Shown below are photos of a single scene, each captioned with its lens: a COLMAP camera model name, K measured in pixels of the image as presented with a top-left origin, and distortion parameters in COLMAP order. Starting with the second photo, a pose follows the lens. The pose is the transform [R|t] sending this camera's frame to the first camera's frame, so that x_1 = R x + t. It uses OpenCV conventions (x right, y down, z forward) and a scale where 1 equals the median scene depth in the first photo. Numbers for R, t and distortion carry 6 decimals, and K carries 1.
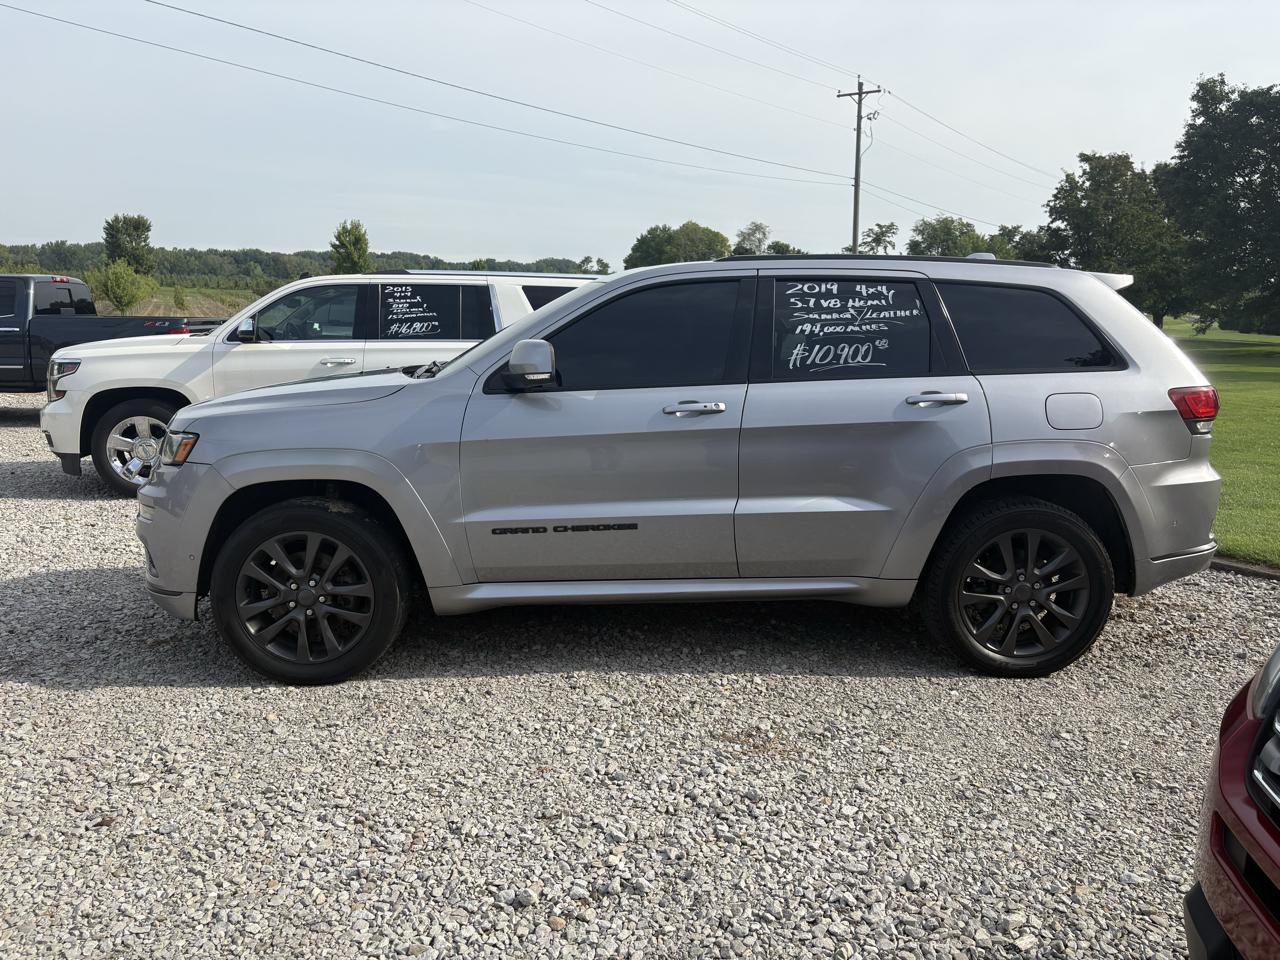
lens RADIAL K [[988.7, 0, 640.0], [0, 988.7, 480.0], [0, 0, 1]] dist [0.076436, -0.044733]
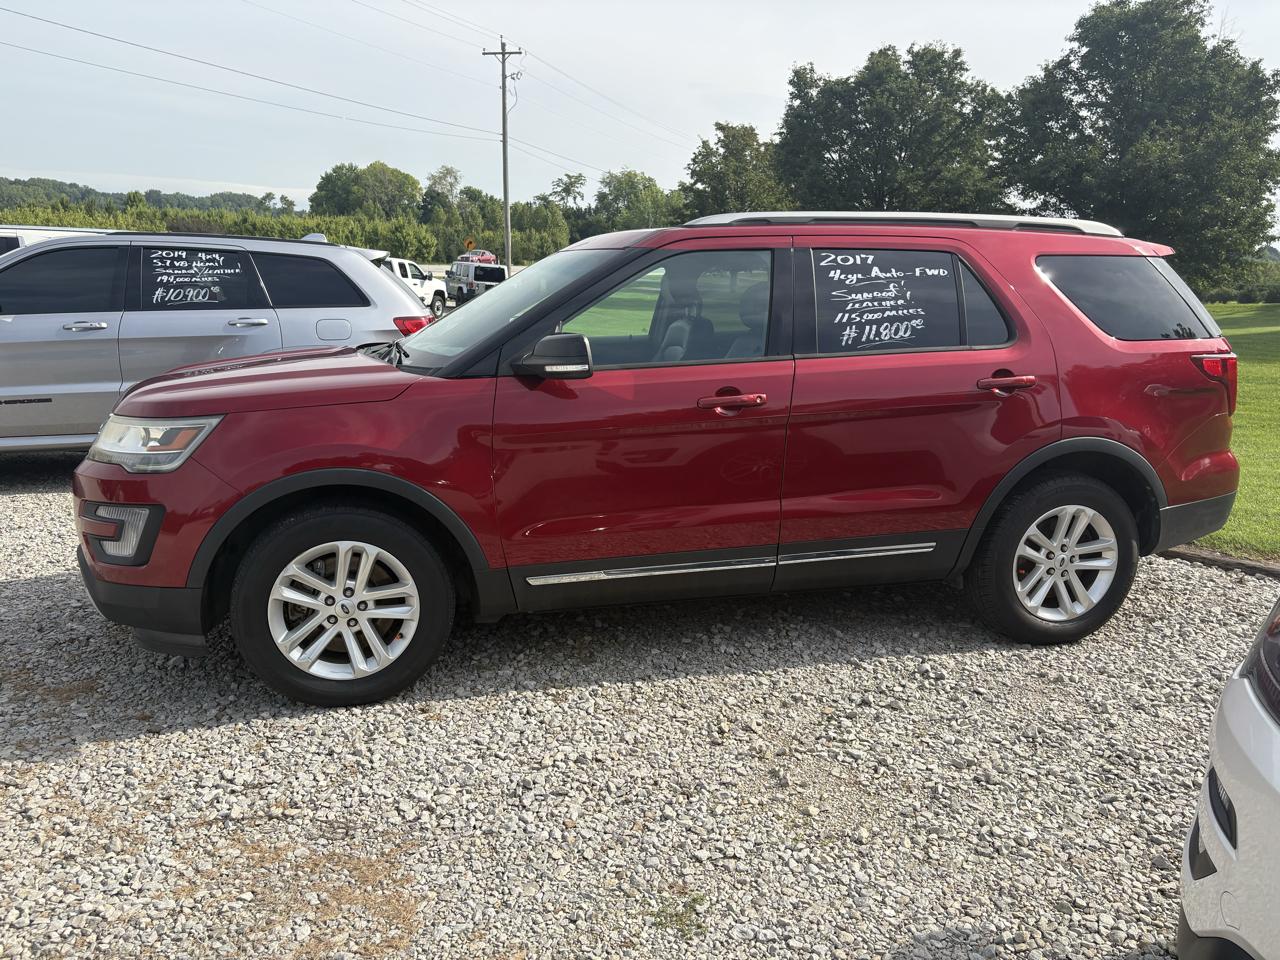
lens RADIAL K [[983.5, 0, 633.5], [0, 983.5, 477.0], [0, 0, 1]] dist [0.050972, -0.000115]
pose [[0.958337, -0.044174, 0.282205, 0.027479], [0.029991, 0.998070, 0.054382, 0.006983], [-0.284063, -0.043653, 0.957811, -0.052381]]
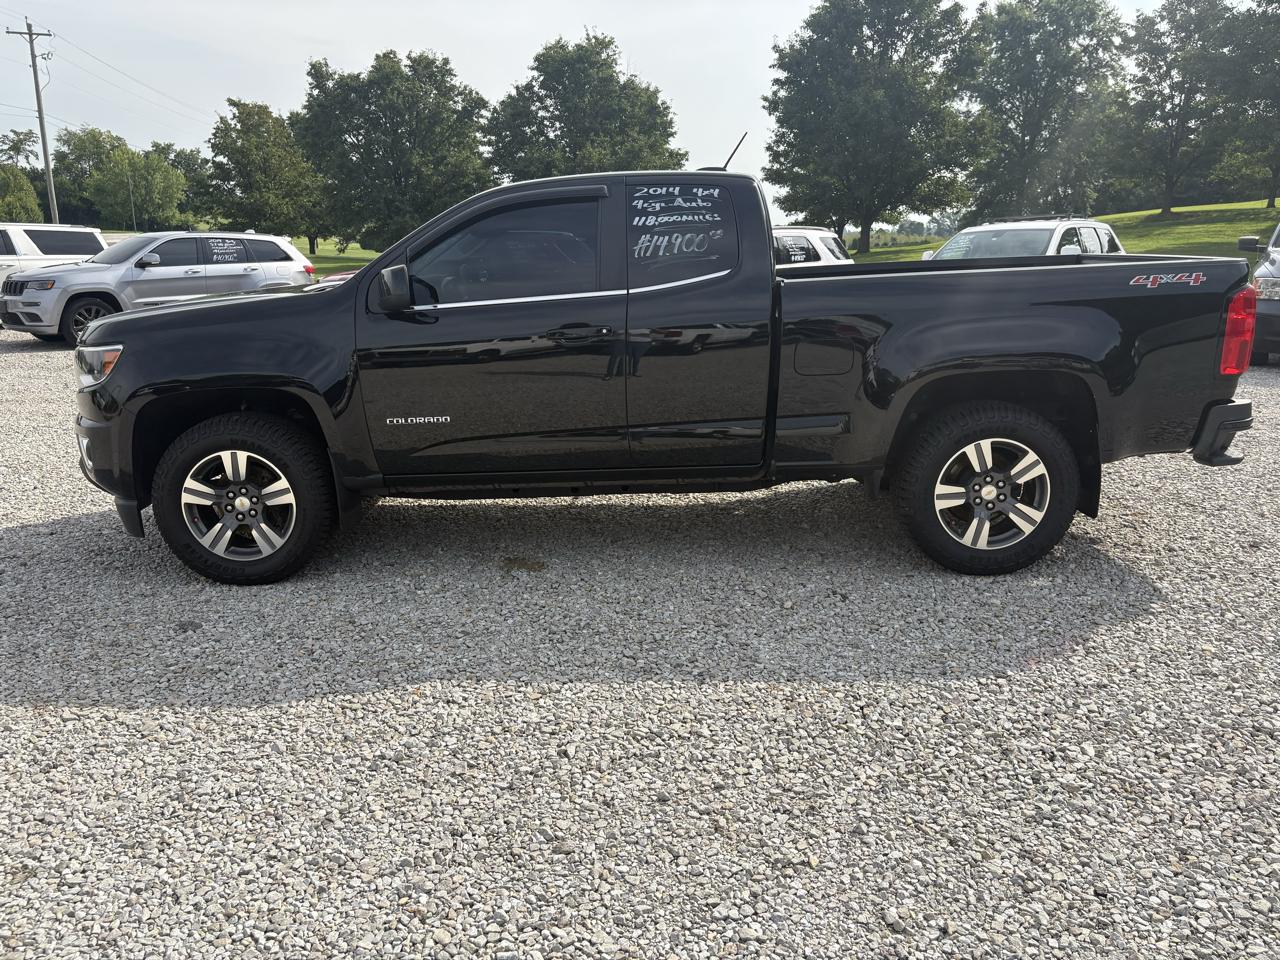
lens RADIAL K [[966.7, 0, 638.2], [0, 966.7, 474.8], [0, 0, 1]] dist [-0.004035, -0.007982]
pose [[0.706720, -0.161564, 0.688799, -0.091555], [0.105080, 0.986748, 0.123637, 0.027347], [-0.699647, -0.014998, 0.714332, -0.187467]]
